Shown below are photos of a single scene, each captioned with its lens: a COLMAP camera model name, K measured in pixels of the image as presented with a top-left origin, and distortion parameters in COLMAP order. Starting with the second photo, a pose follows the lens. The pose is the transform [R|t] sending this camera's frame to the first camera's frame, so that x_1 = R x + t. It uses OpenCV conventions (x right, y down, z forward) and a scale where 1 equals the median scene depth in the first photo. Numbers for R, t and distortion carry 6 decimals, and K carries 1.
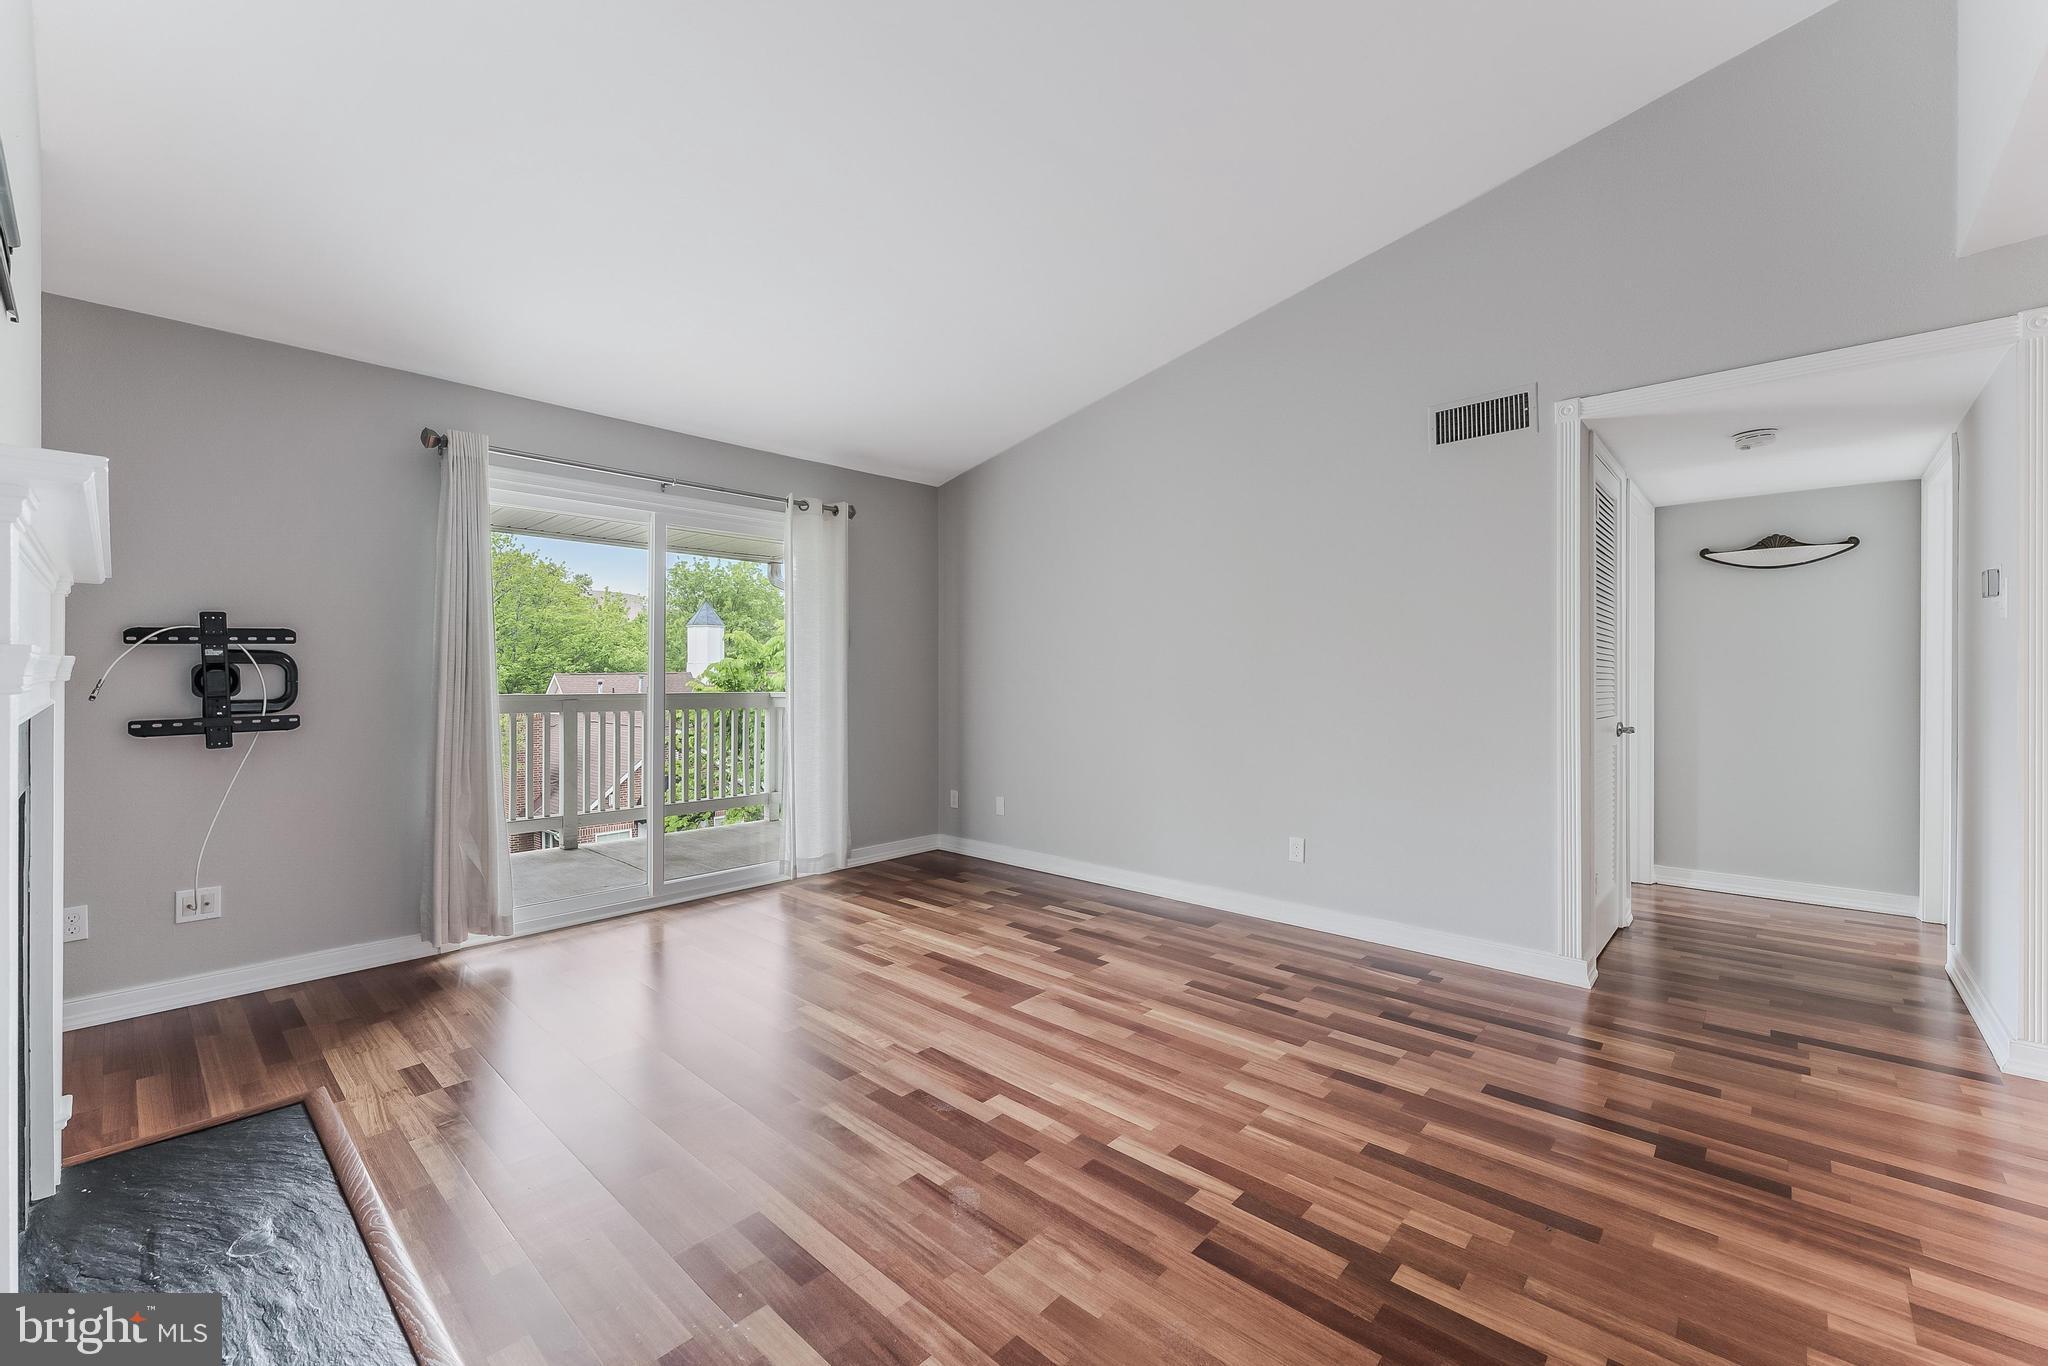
lens RADIAL K [[832.5, 0, 1041.4], [0, 832.5, 674.2], [0, 0, 1]] dist [0.000696, -0.000577]
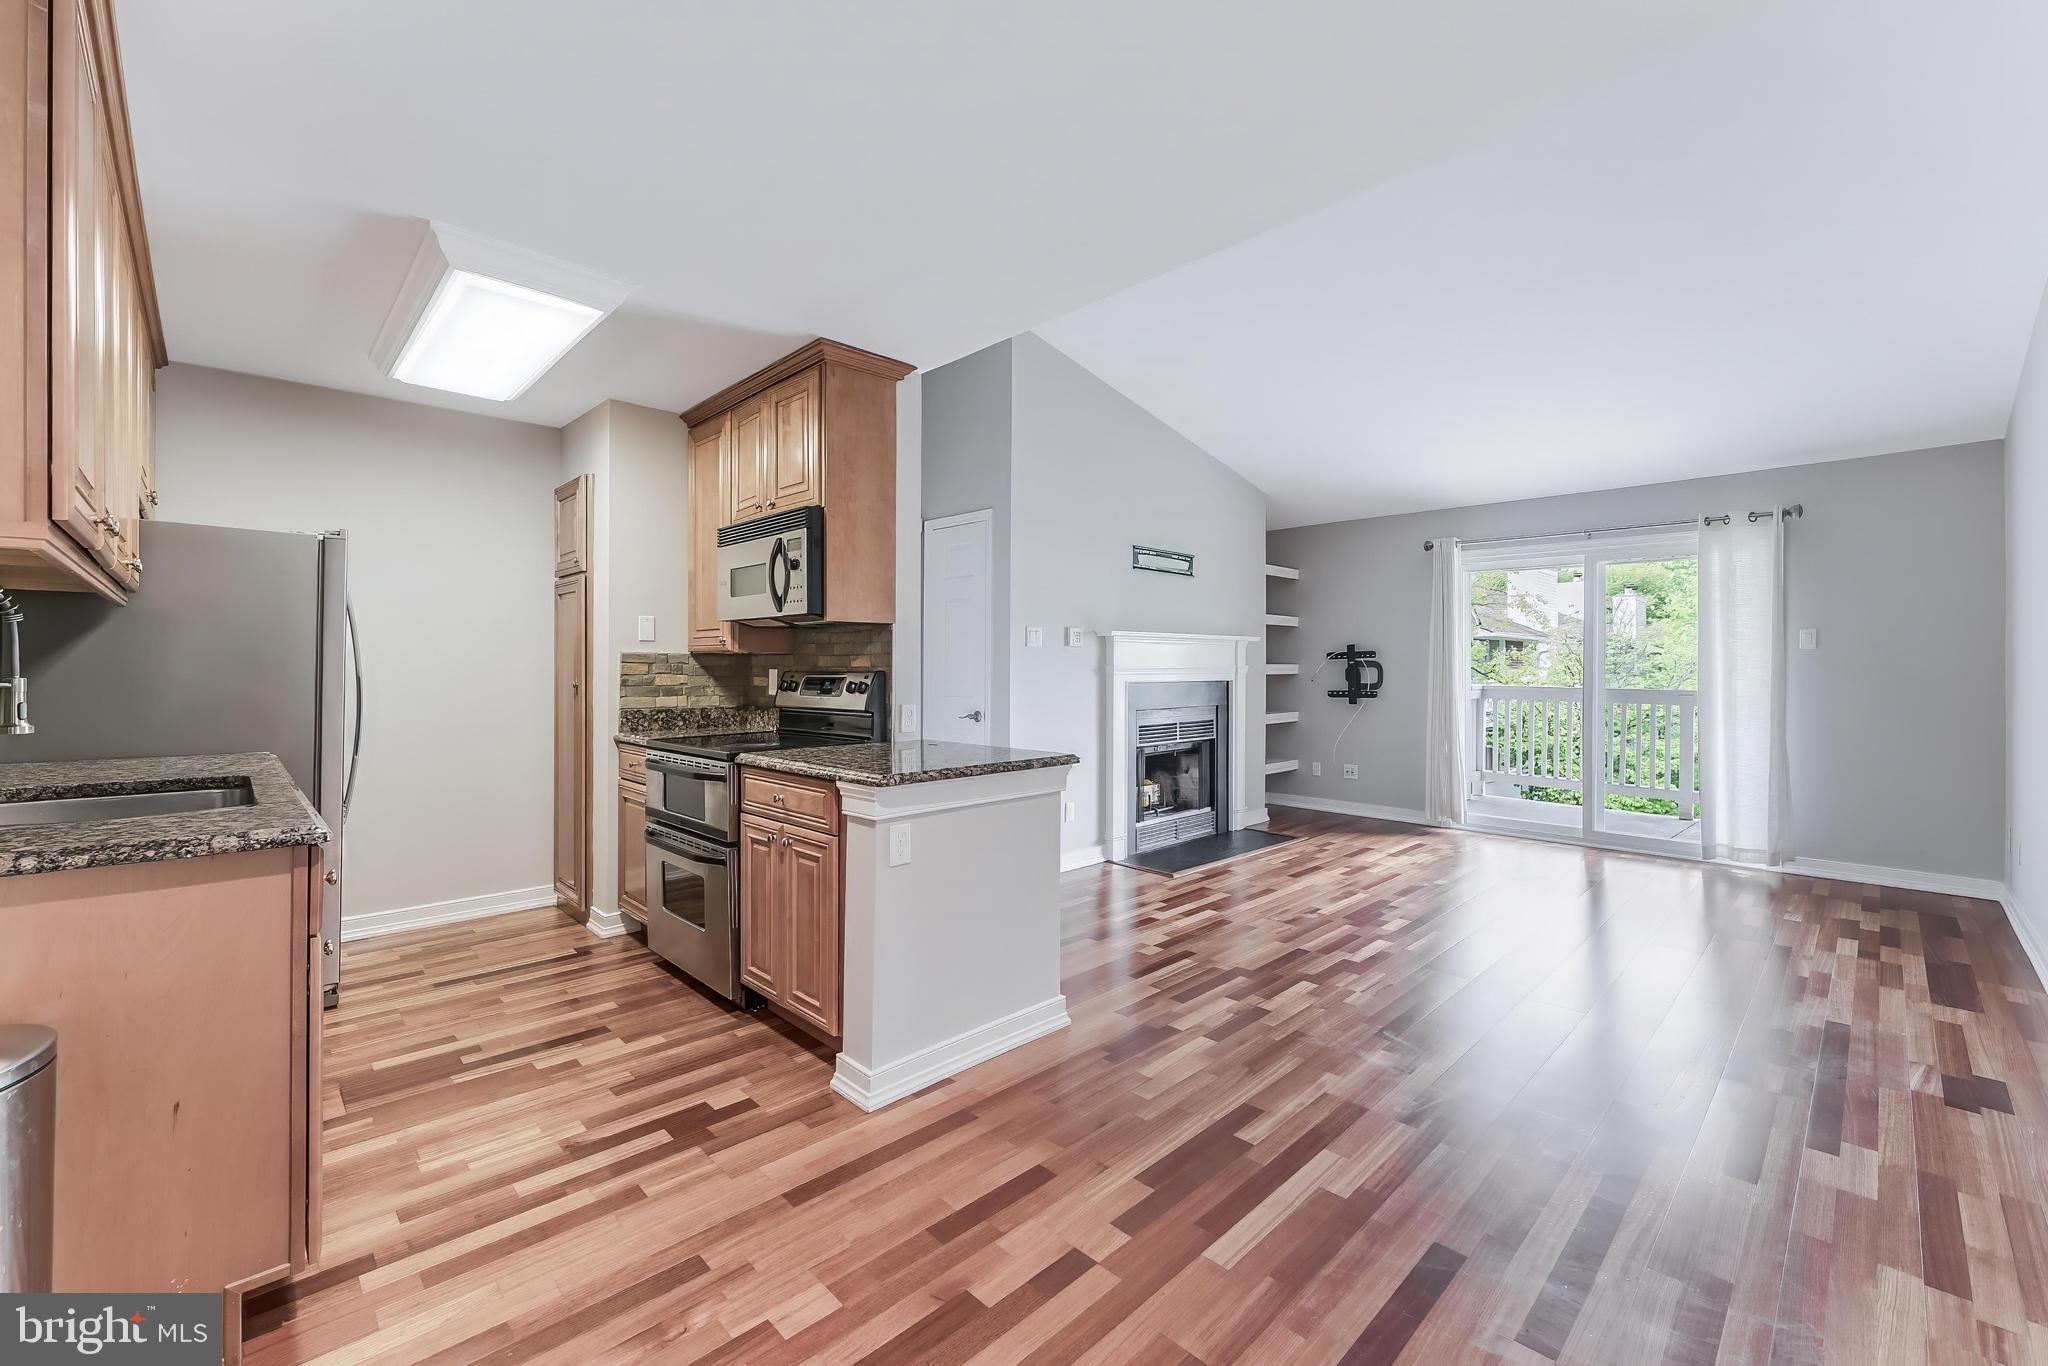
lens RADIAL K [[832.5, 0, 1024.6], [0, 832.5, 662.5], [0, 0, 1]] dist [0.000696, -0.000577]
pose [[-0.074565, -0.004949, -0.997204, 1.392937], [-0.007021, 0.999966, -0.004437, -0.009238], [0.997191, 0.006671, -0.074597, 0.272902]]
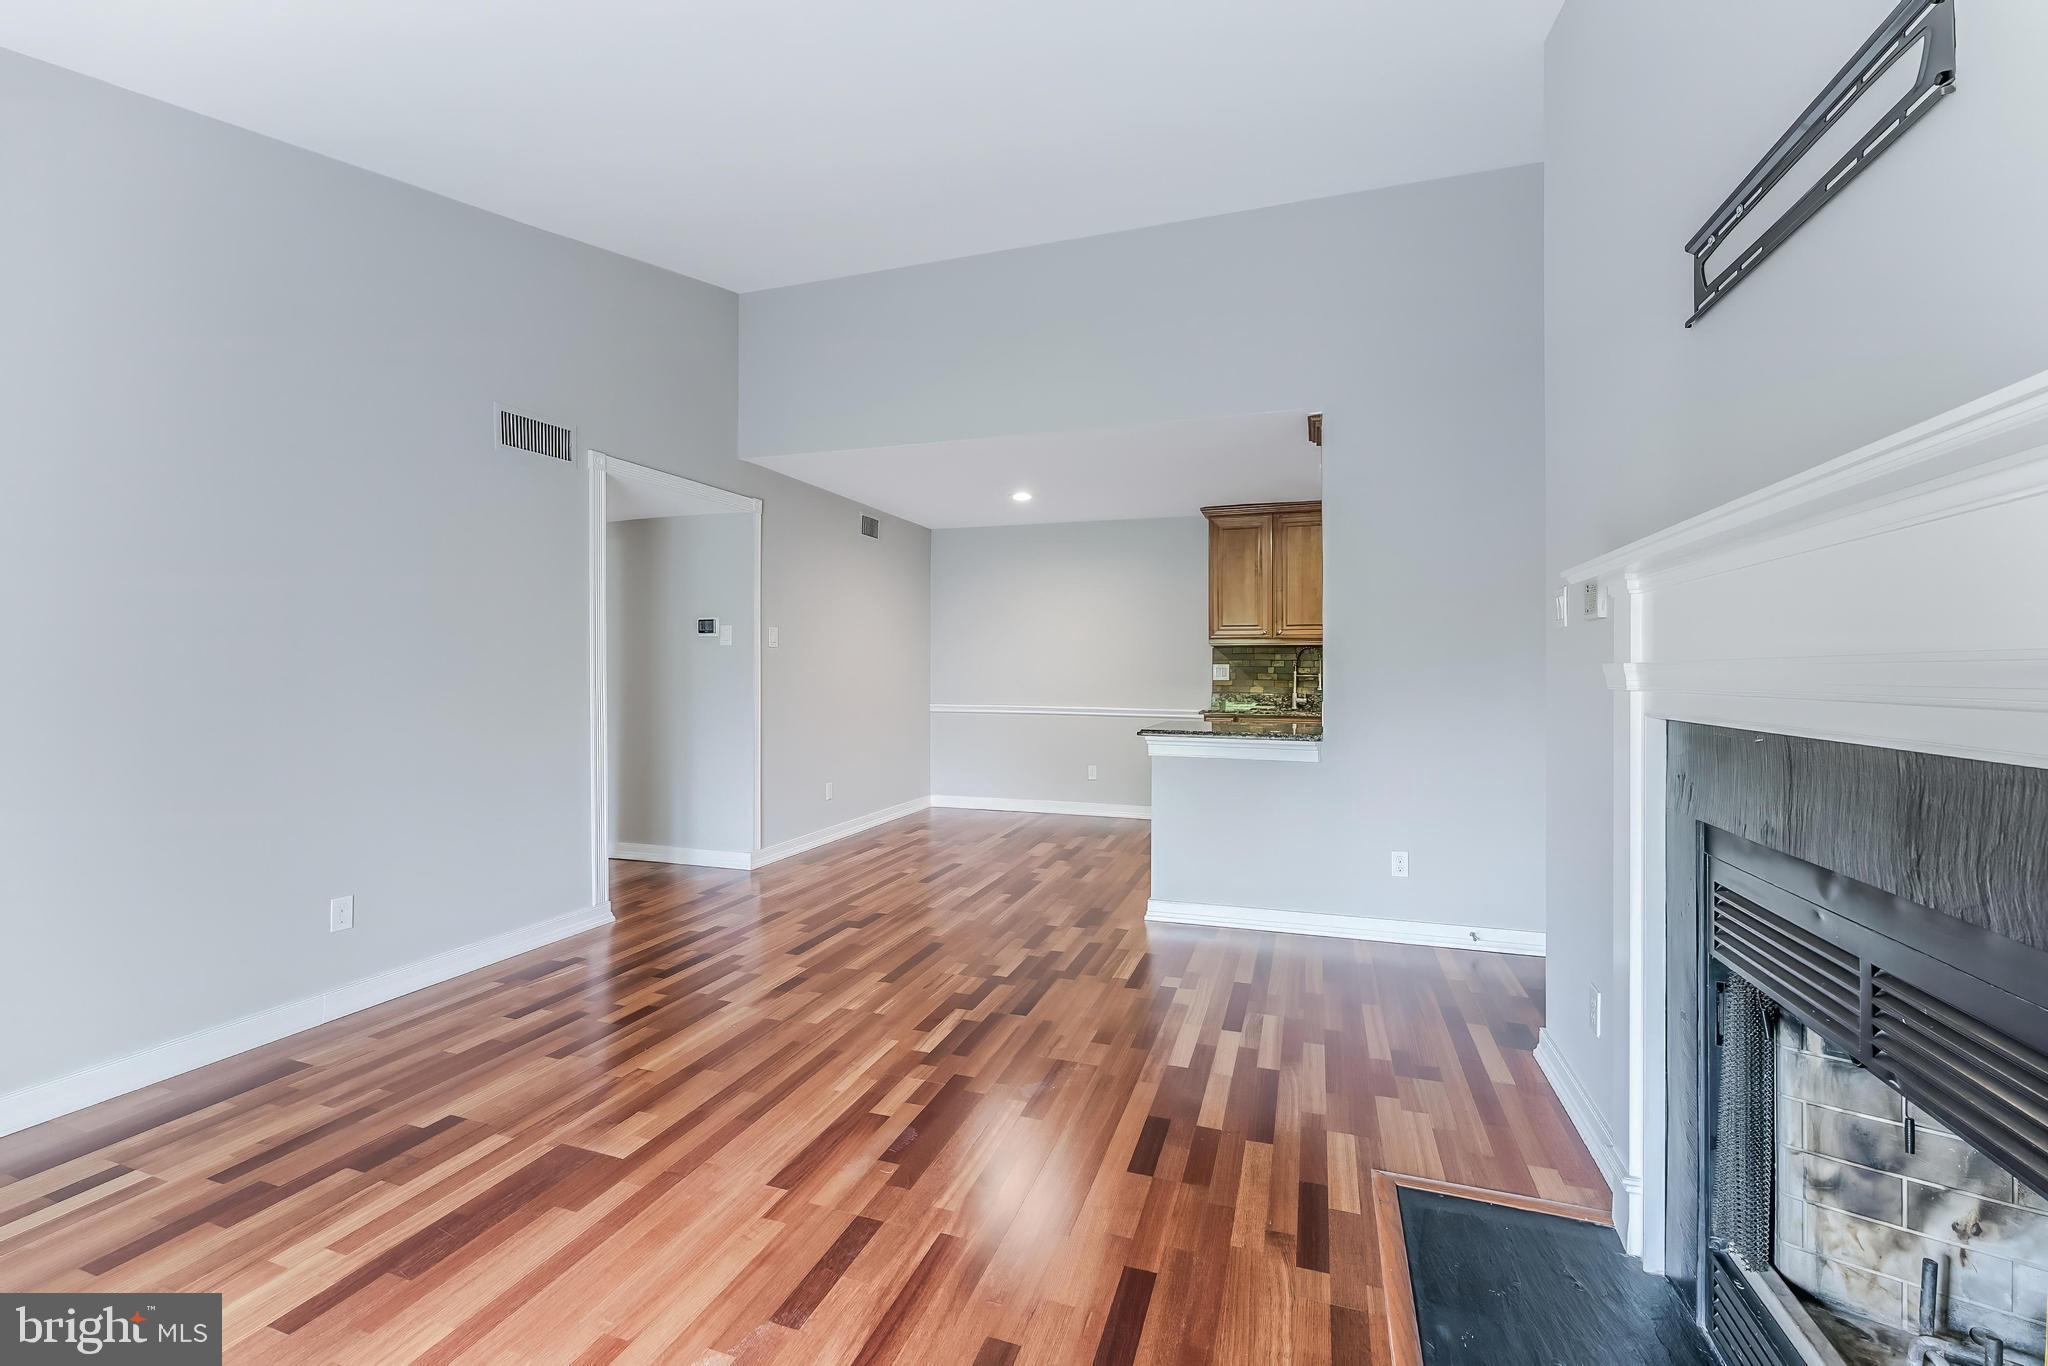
lens RADIAL K [[832.5, 0, 1030.2], [0, 832.5, 666.1], [0, 0, 1]] dist [0.000696, -0.000577]
pose [[-0.387305, 0.005248, 0.921937, -0.824791], [0.000686, 0.999985, -0.005404, -0.004570], [-0.921951, -0.001461, -0.387303, 0.979913]]
